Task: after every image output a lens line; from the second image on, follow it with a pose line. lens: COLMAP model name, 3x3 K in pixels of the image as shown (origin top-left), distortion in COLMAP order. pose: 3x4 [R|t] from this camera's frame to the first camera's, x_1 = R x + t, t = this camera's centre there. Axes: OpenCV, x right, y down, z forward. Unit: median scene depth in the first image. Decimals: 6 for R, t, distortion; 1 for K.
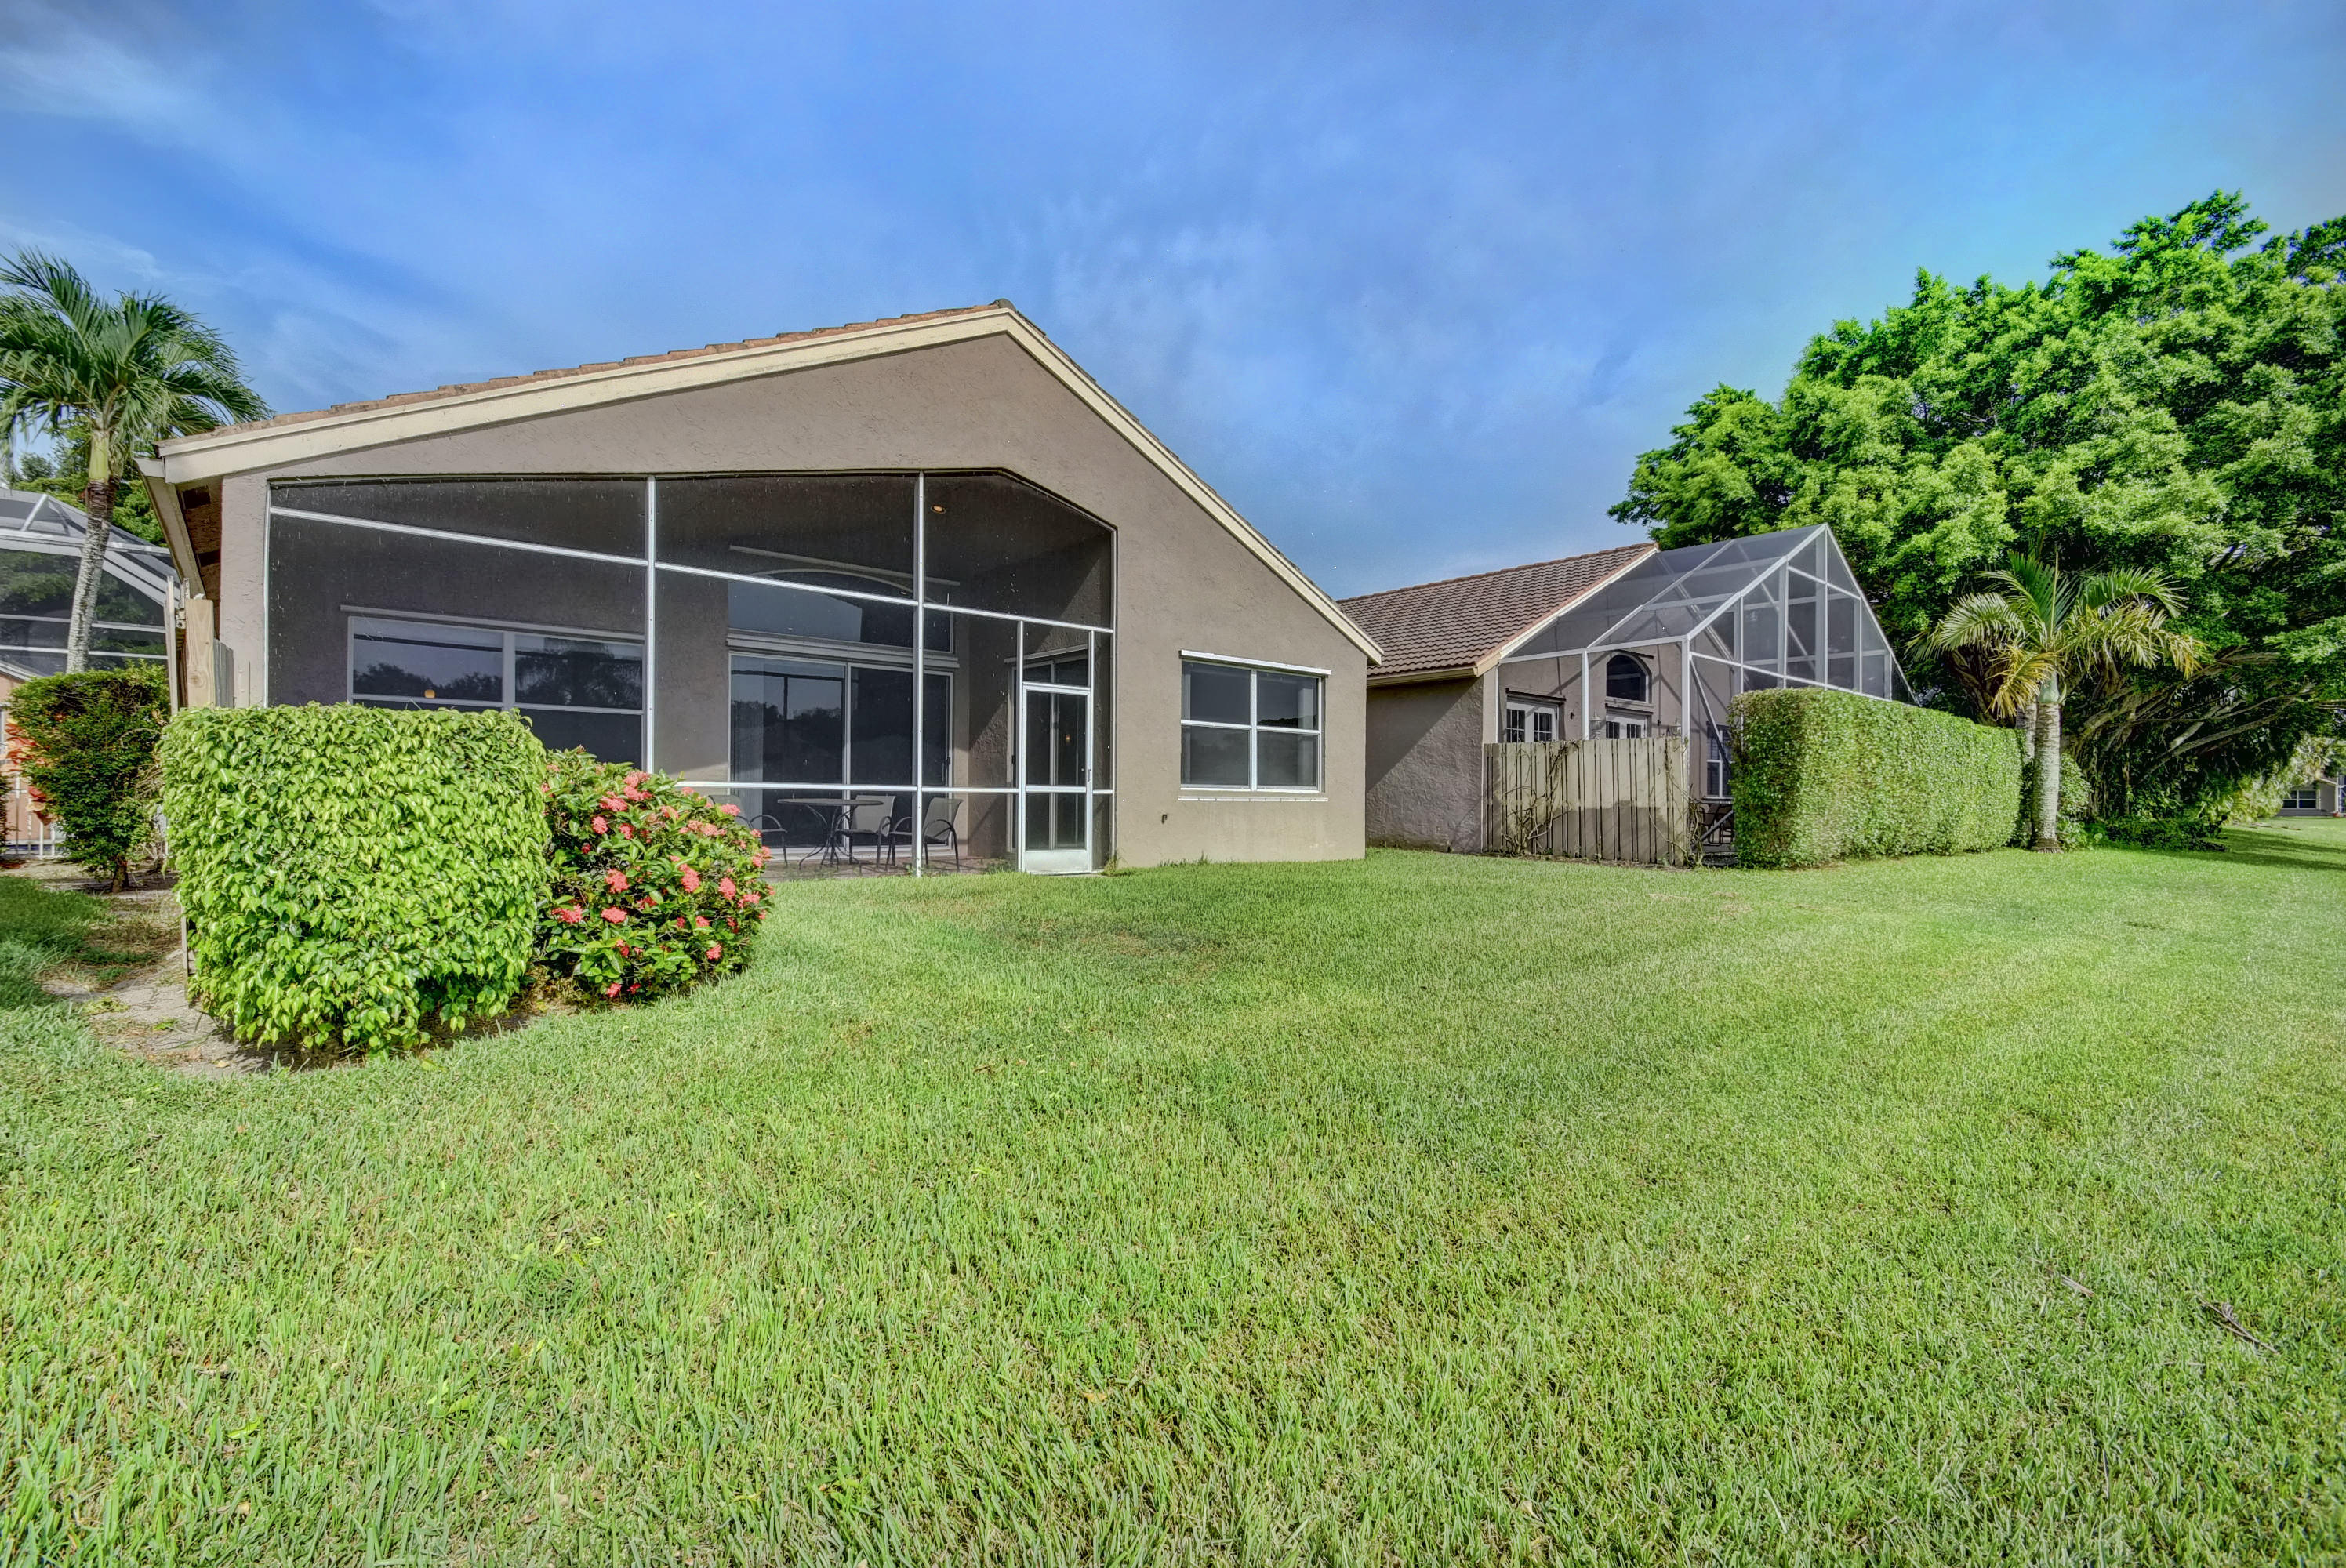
lens RADIAL K [[1020.6, 0, 1126.0], [0, 1020.6, 808.6], [0, 0, 1]] dist [-0.012690, -0.005950]
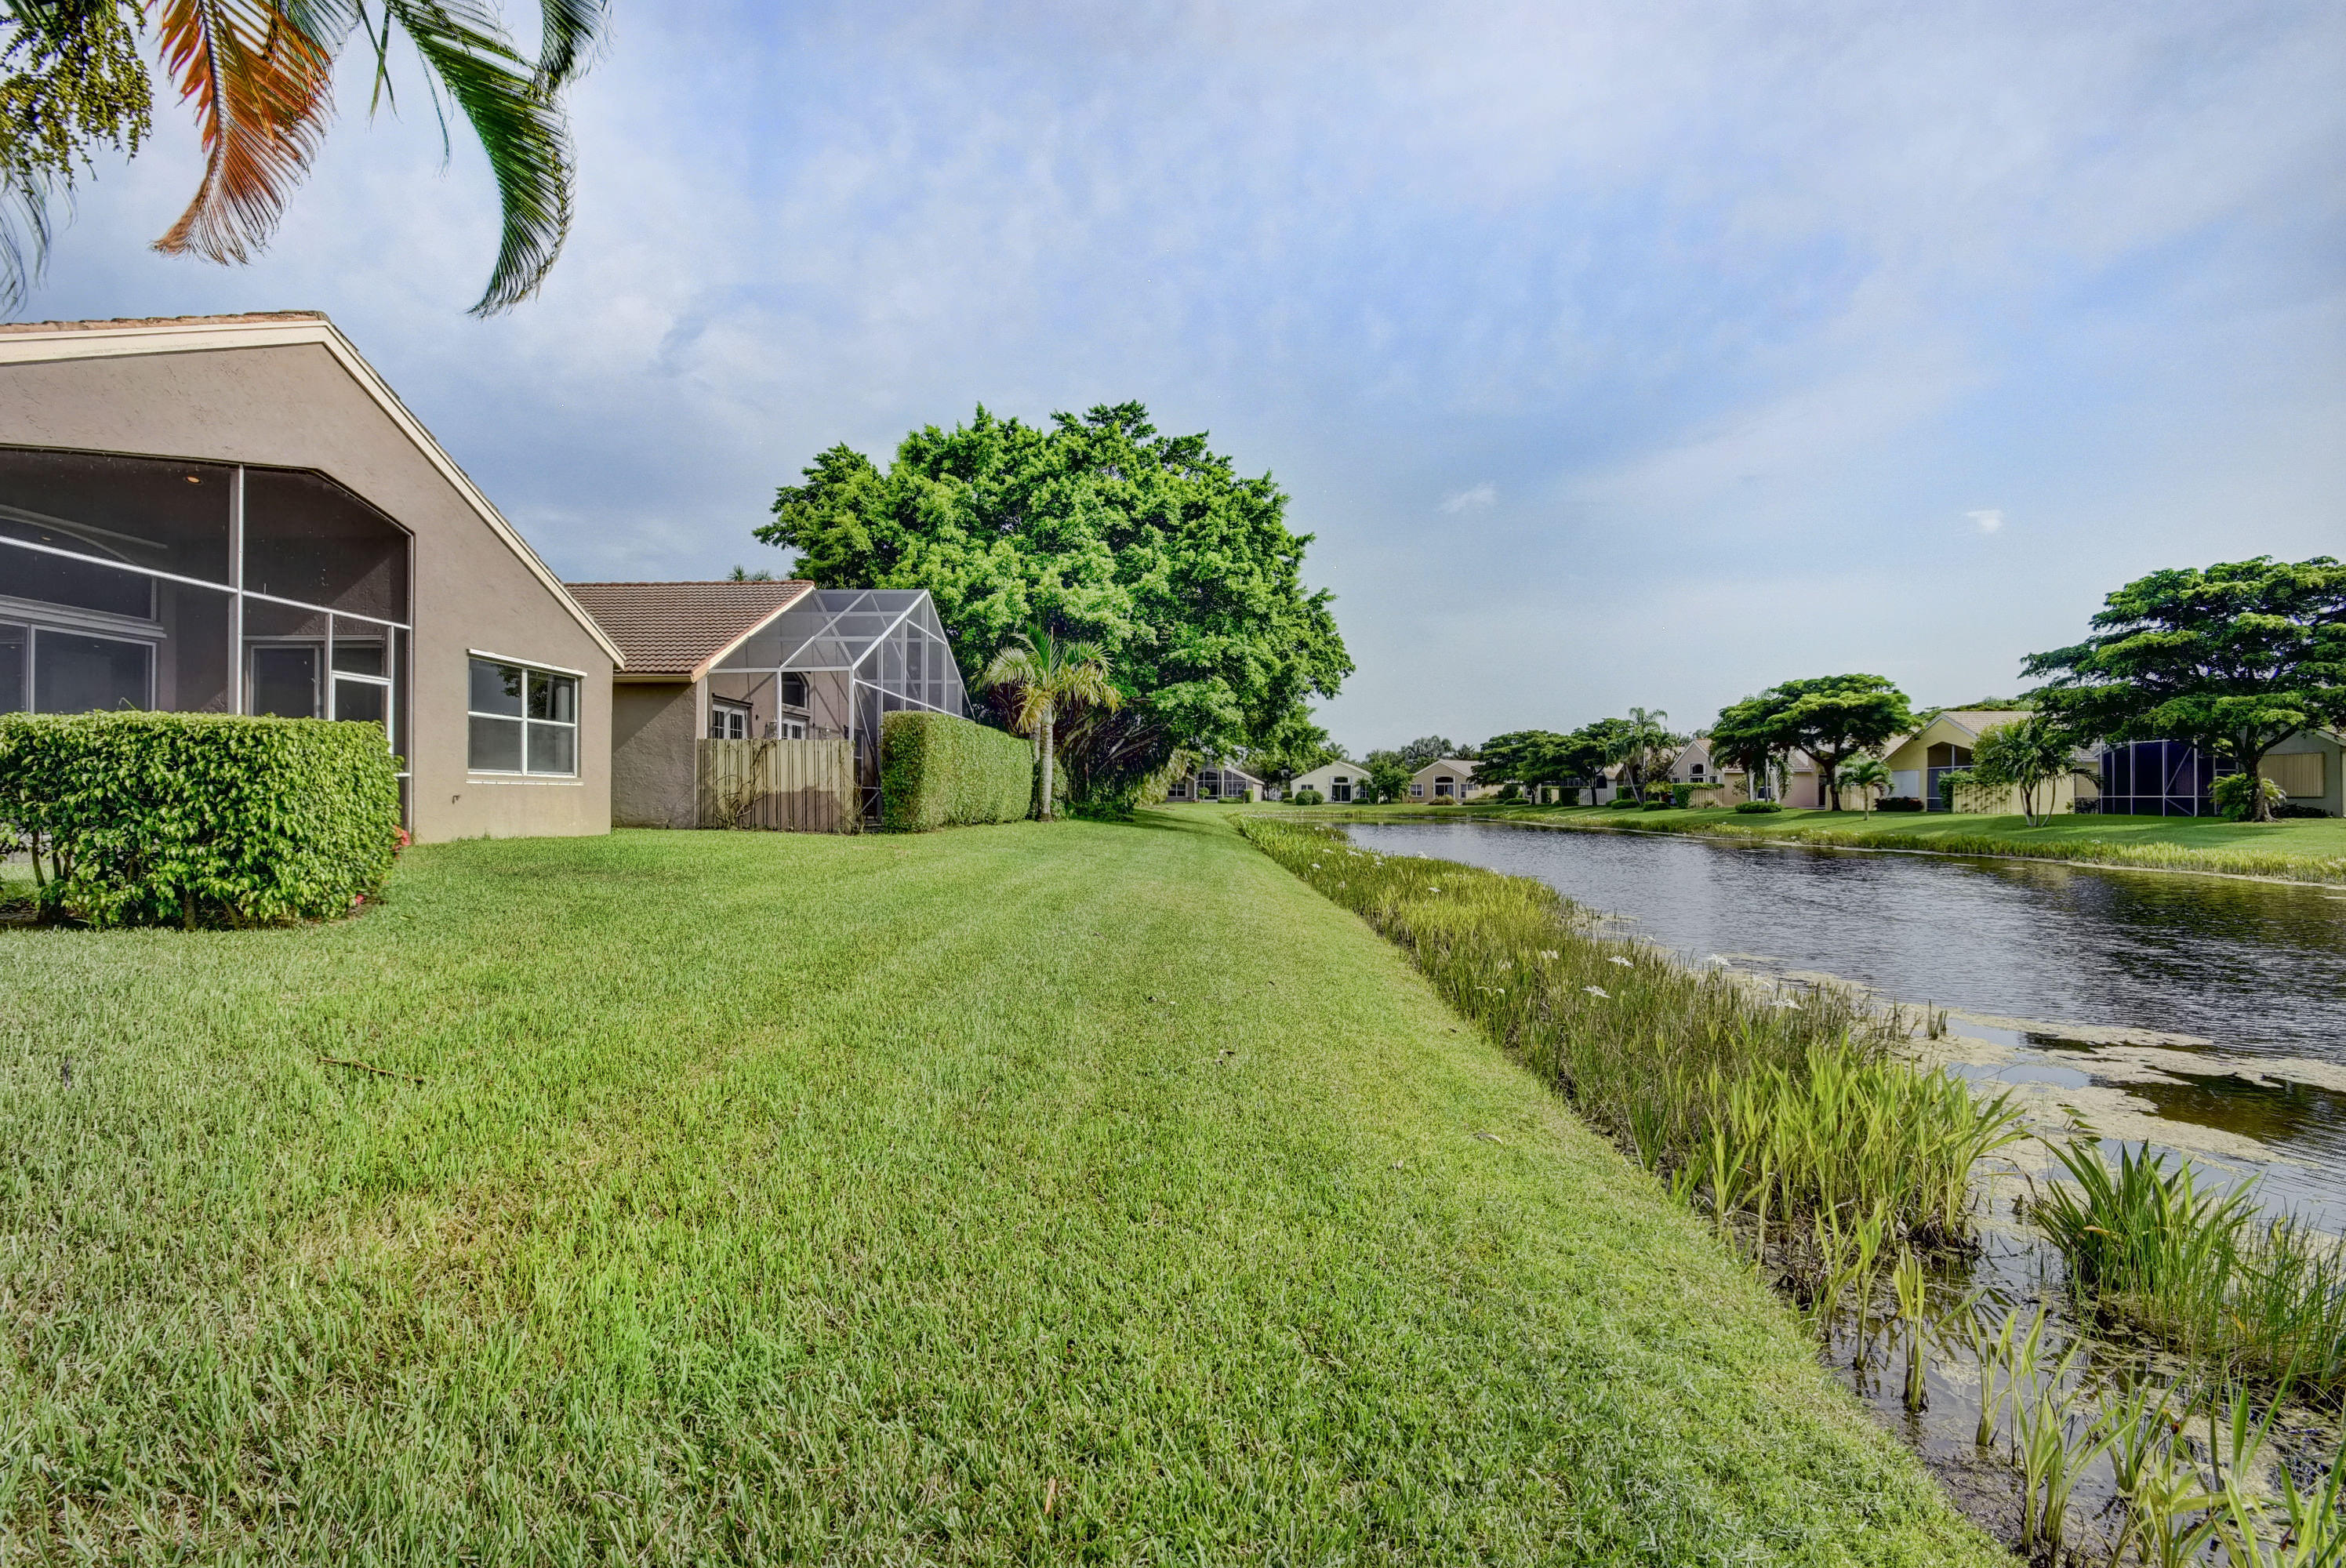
lens RADIAL K [[1081.7, 0, 1134.1], [0, 1081.7, 800.7], [0, 0, 1]] dist [-0.001863, -0.000726]
pose [[0.678598, -0.002234, 0.734506, -0.212569], [-0.000695, 0.999993, 0.003684, 0.004418], [-0.734509, -0.003011, 0.678592, -0.227071]]
